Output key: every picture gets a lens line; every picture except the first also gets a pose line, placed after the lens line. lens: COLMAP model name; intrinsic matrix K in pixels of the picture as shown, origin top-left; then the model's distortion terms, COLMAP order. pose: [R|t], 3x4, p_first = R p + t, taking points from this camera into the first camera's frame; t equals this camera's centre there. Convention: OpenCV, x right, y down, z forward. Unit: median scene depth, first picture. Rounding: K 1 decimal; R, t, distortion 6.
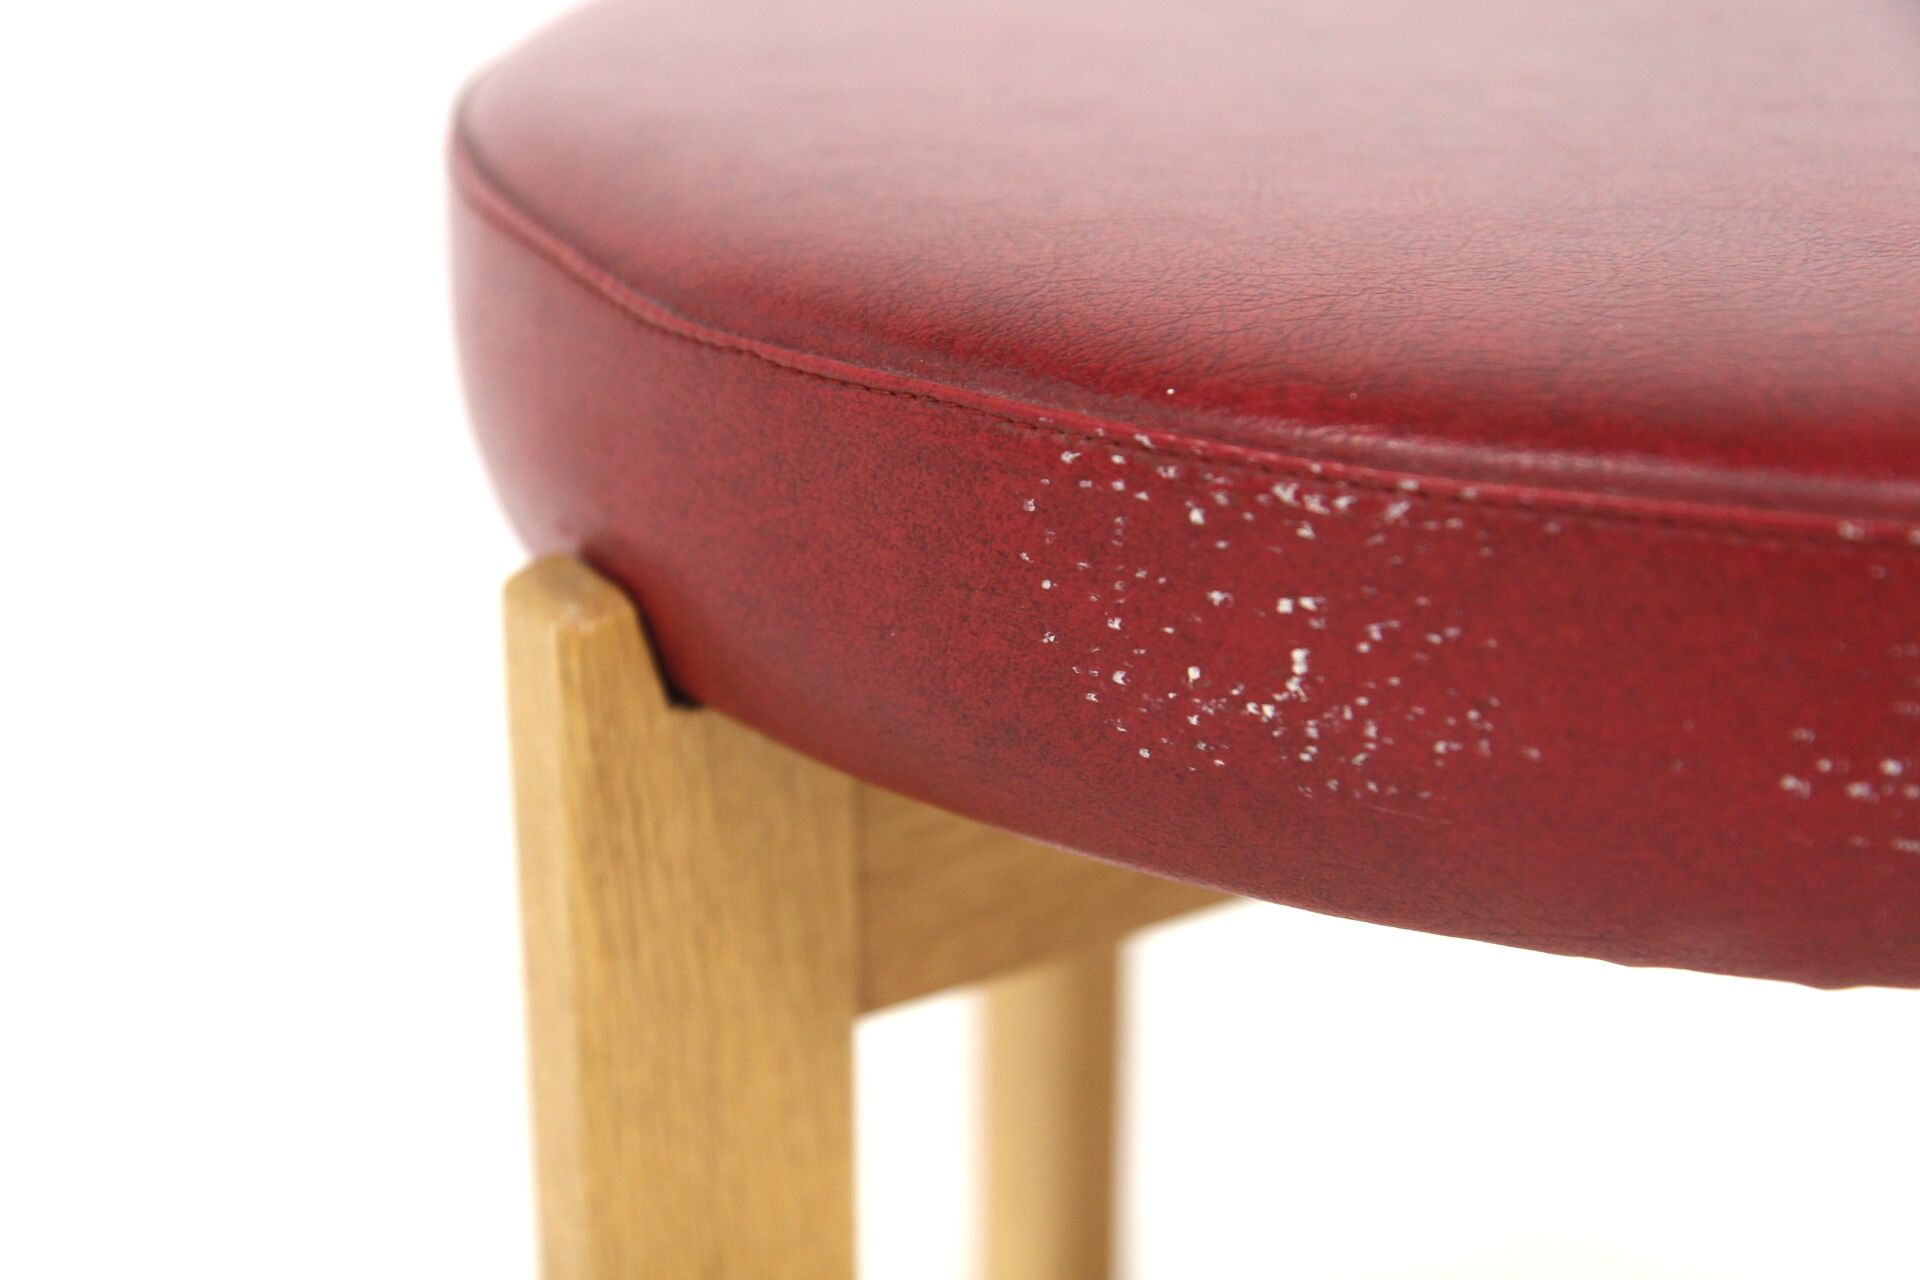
lens RADIAL K [[3172.8, 0, 959.1], [0, 3172.8, 640.1], [0, 0, 1]] dist [0.011030, 0.000000]
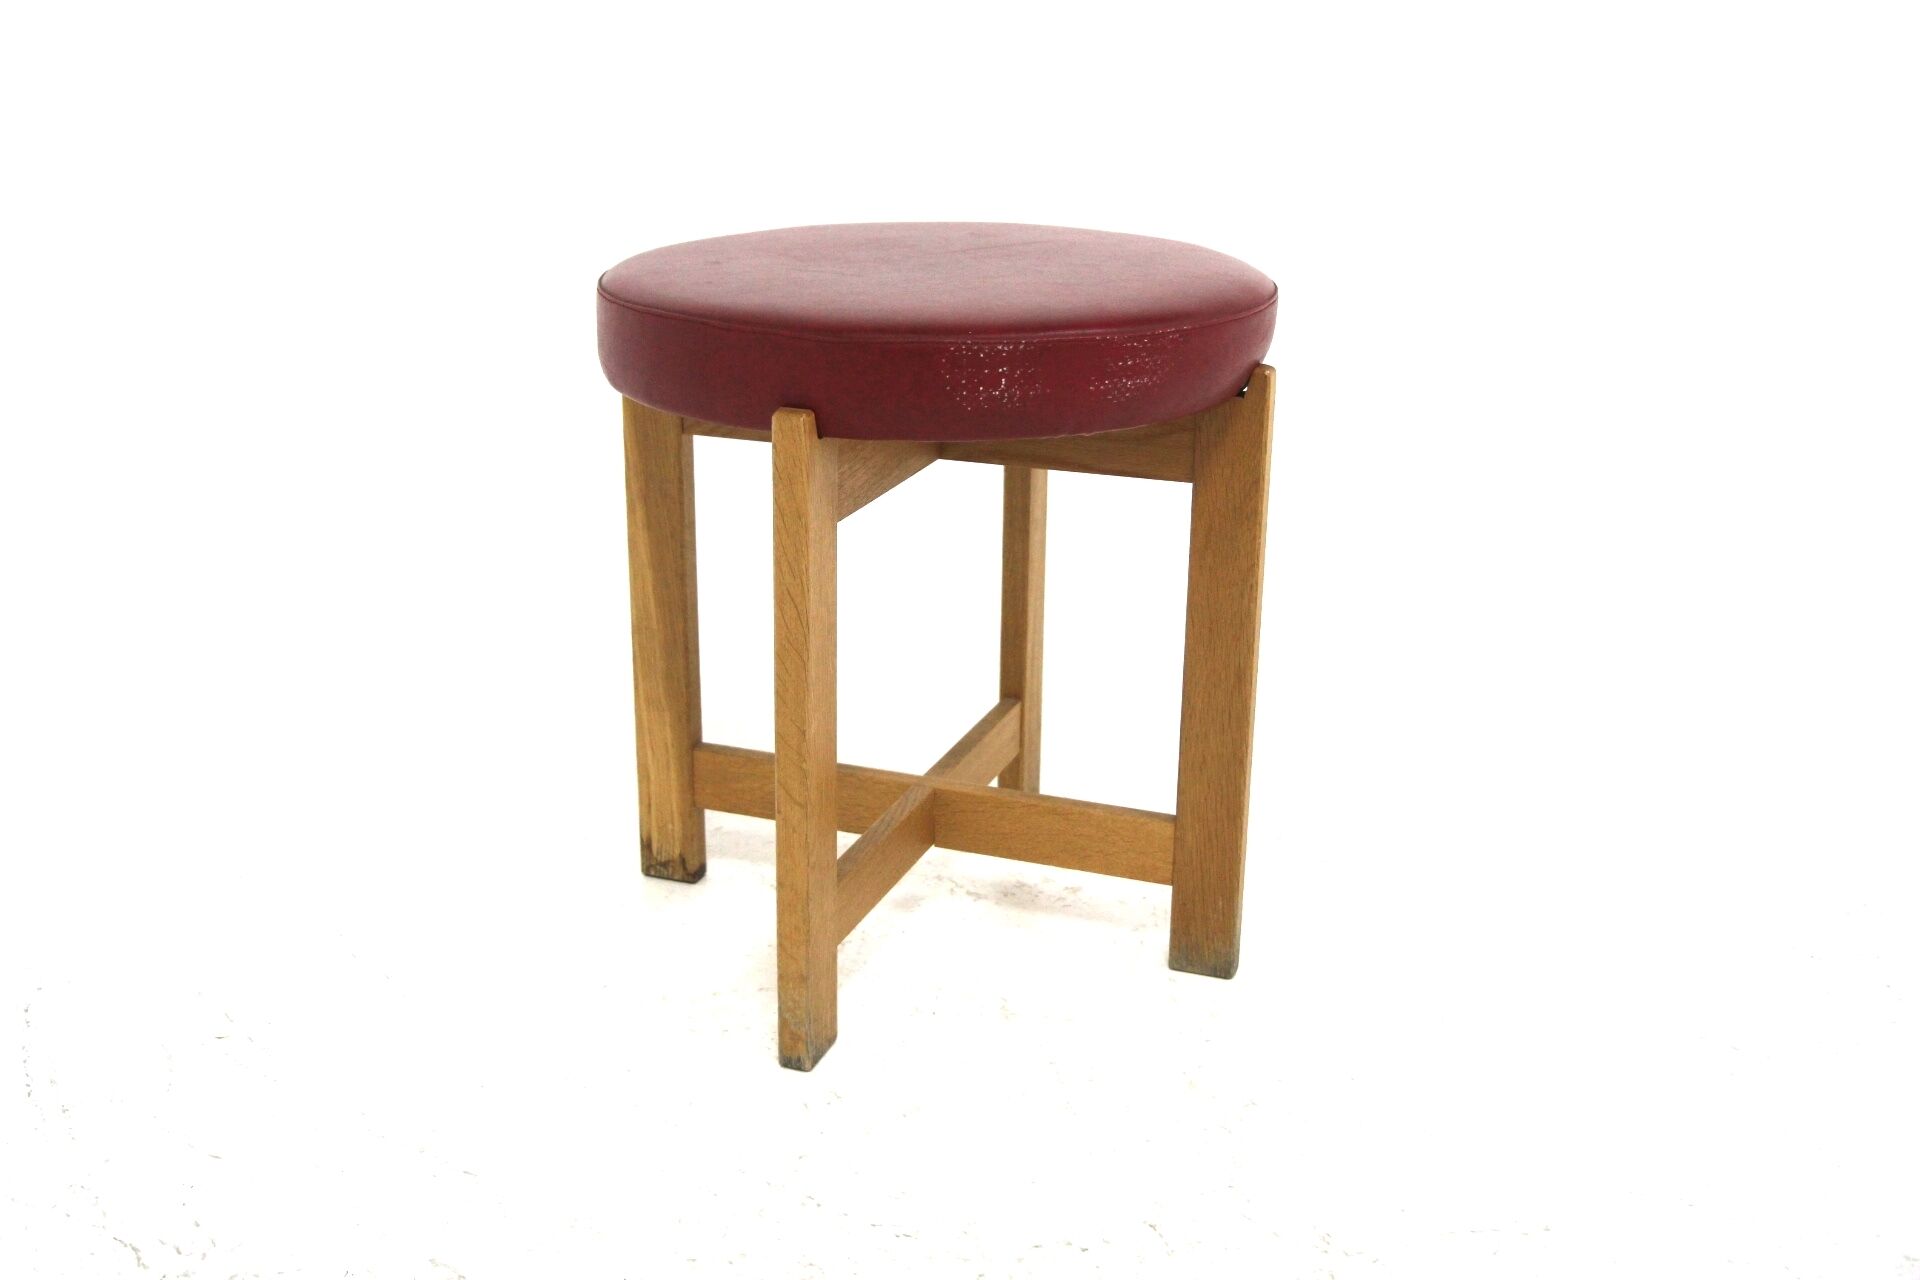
lens RADIAL K [[1994.1, 0, 961.7], [0, 1994.1, 638.8], [0, 0, 1]] dist [0.045133, 0.000000]
pose [[0.797069, -0.182993, 0.575495, -1.842417], [0.215305, 0.976470, 0.012293, 0.352172], [-0.564203, 0.114108, 0.817713, -1.520528]]
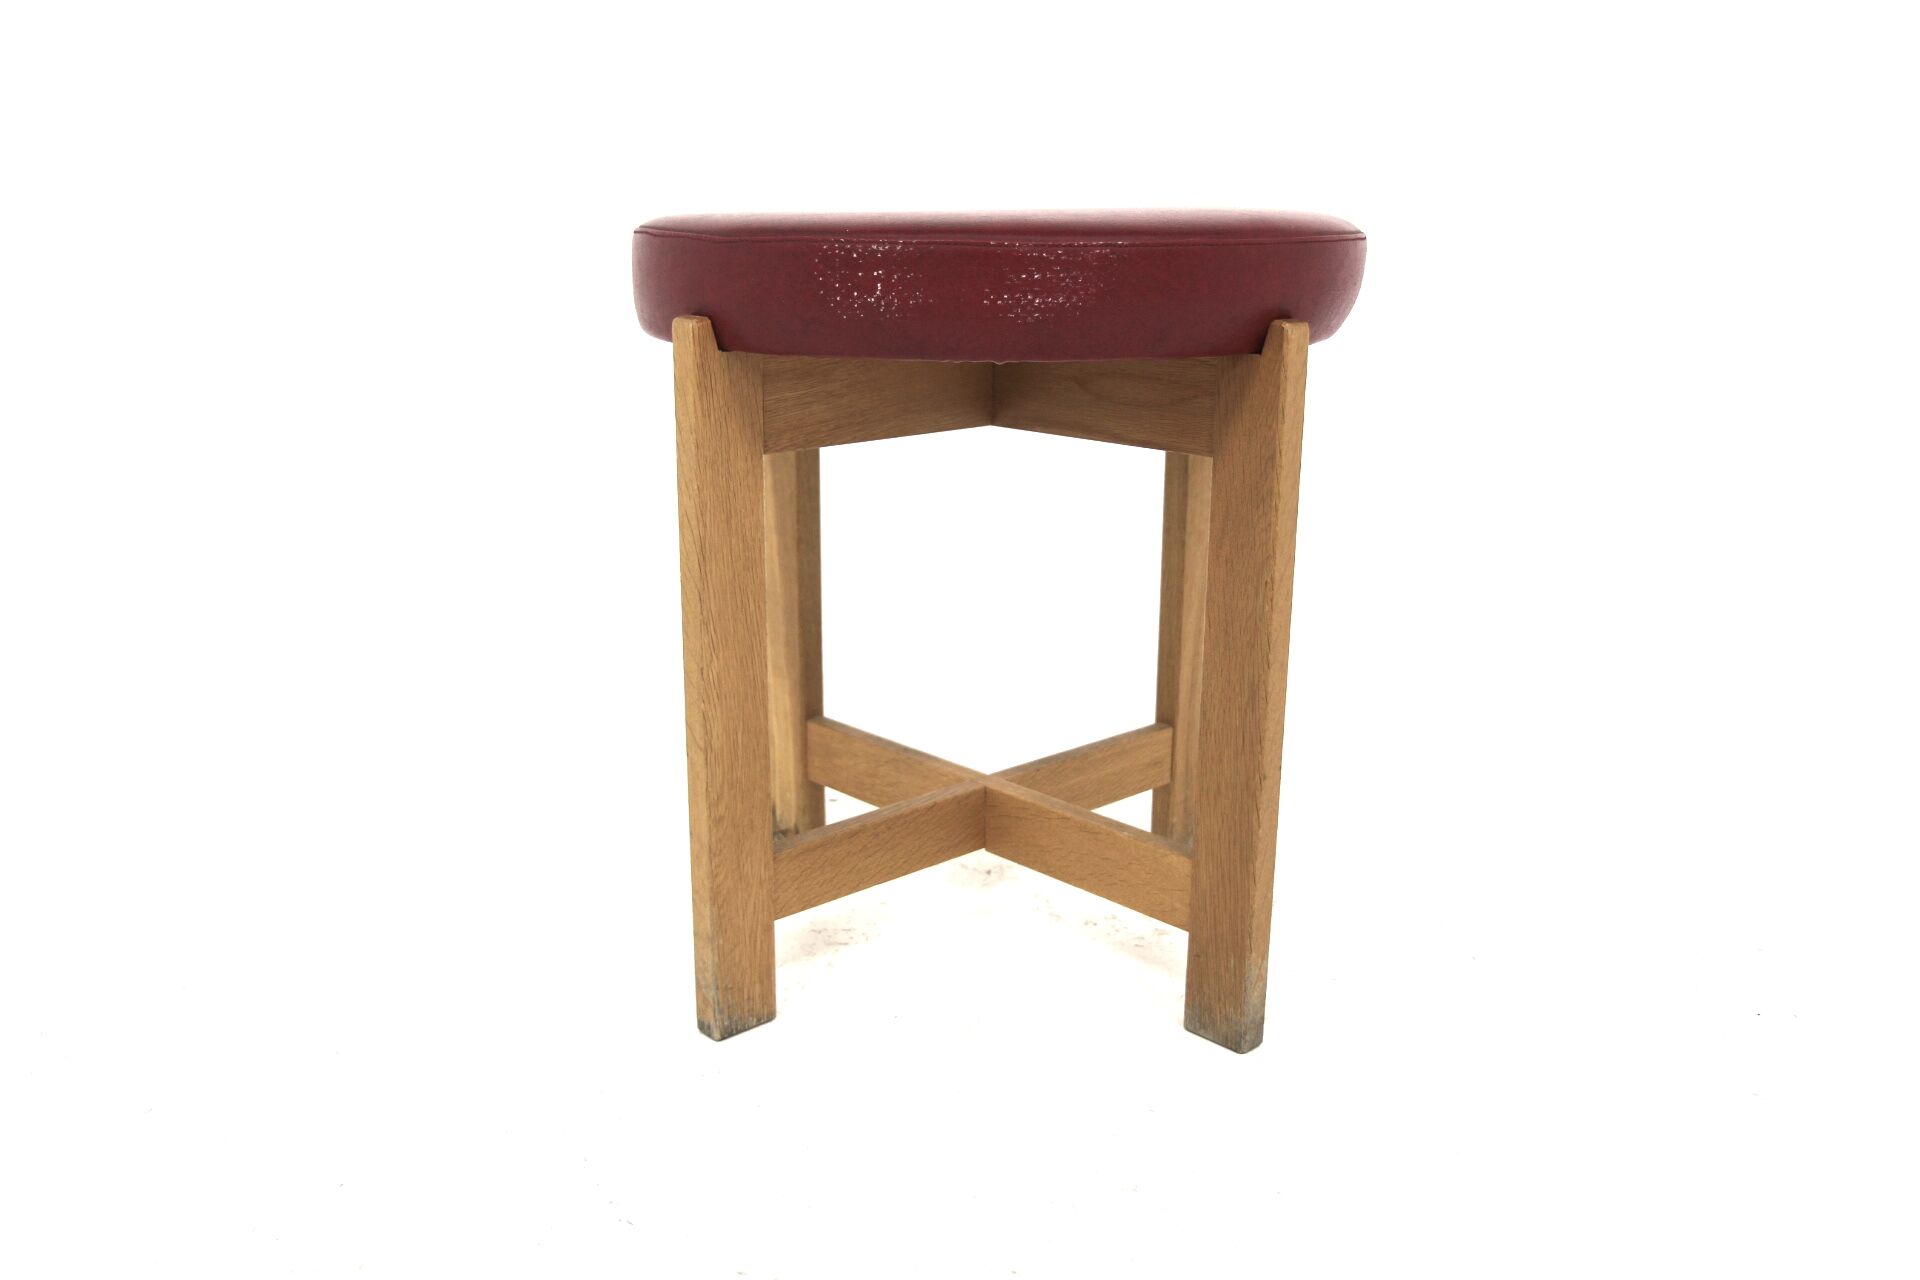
lens RADIAL K [[1655.1, 0, 962.5], [0, 1655.1, 638.8], [0, 0, 1]] dist [-0.047218, -0.001099]
pose [[0.982016, -0.039107, 0.184703, -0.226242], [0.061774, 0.991017, -0.118611, 0.776446], [-0.178405, 0.127888, 0.975611, -1.229914]]
